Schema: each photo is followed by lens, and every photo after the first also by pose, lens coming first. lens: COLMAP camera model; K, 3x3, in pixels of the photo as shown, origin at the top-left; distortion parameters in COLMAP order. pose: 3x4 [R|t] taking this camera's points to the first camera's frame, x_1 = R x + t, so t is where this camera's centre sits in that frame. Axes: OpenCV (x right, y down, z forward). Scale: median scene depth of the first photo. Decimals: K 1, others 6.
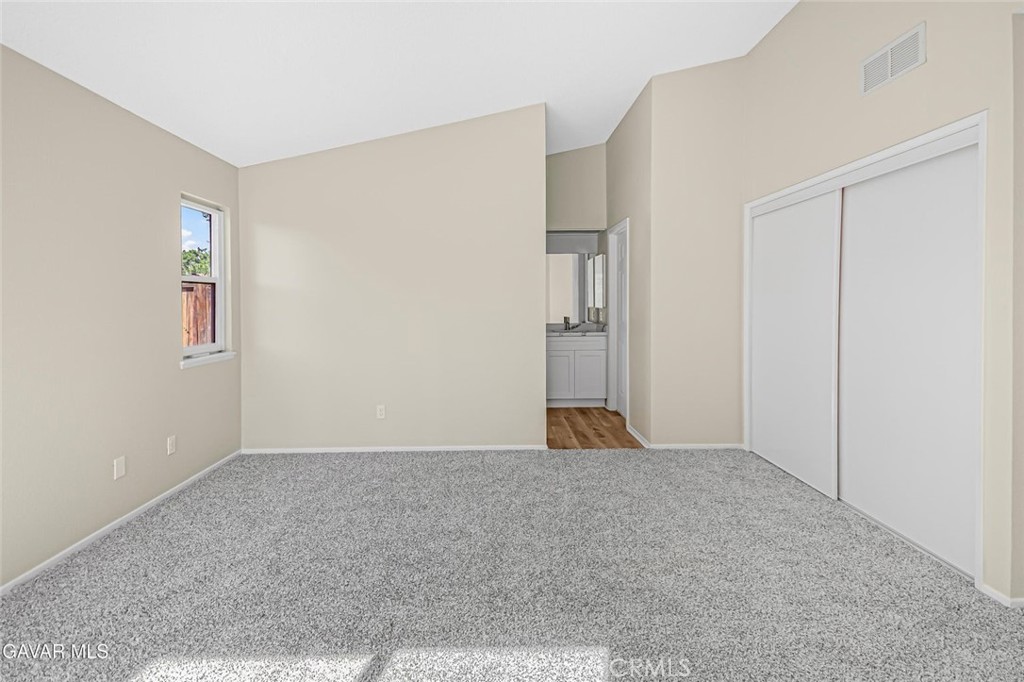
lens RADIAL K [[457.1, 0, 515.9], [0, 457.1, 301.3], [0, 0, 1]] dist [0.009428, -0.002019]
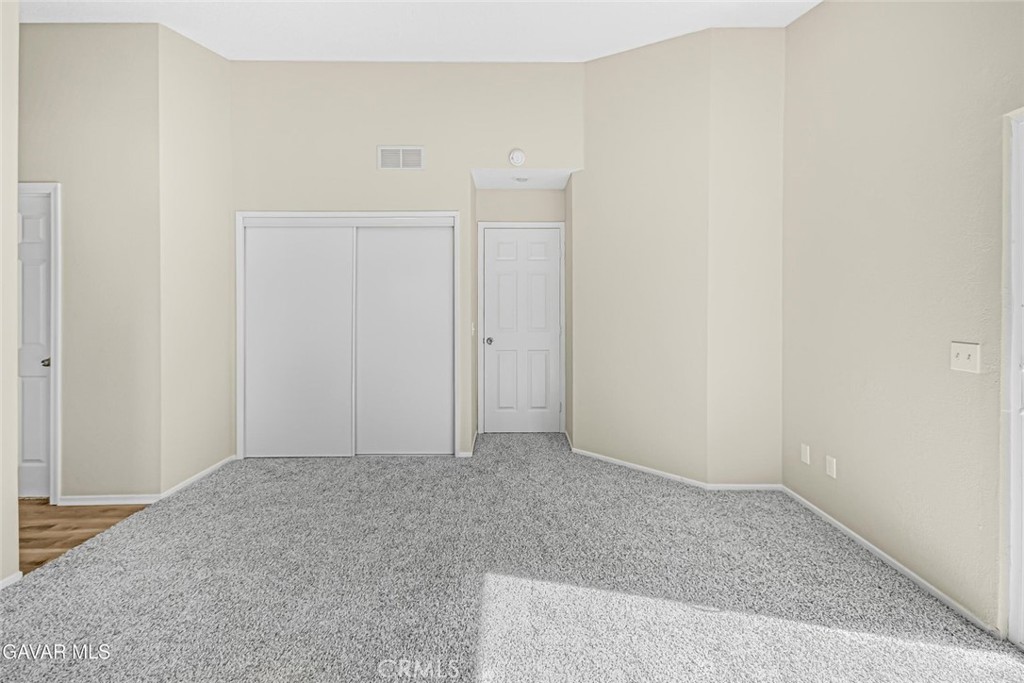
lens RADIAL K [[457.1, 0, 504.8], [0, 457.1, 309.5], [0, 0, 1]] dist [0.009428, -0.002019]
pose [[0.001779, -0.000722, 0.999998, -0.641991], [0.002639, 0.999996, 0.000717, 0.000459], [-0.999995, 0.002638, 0.001781, 0.544991]]
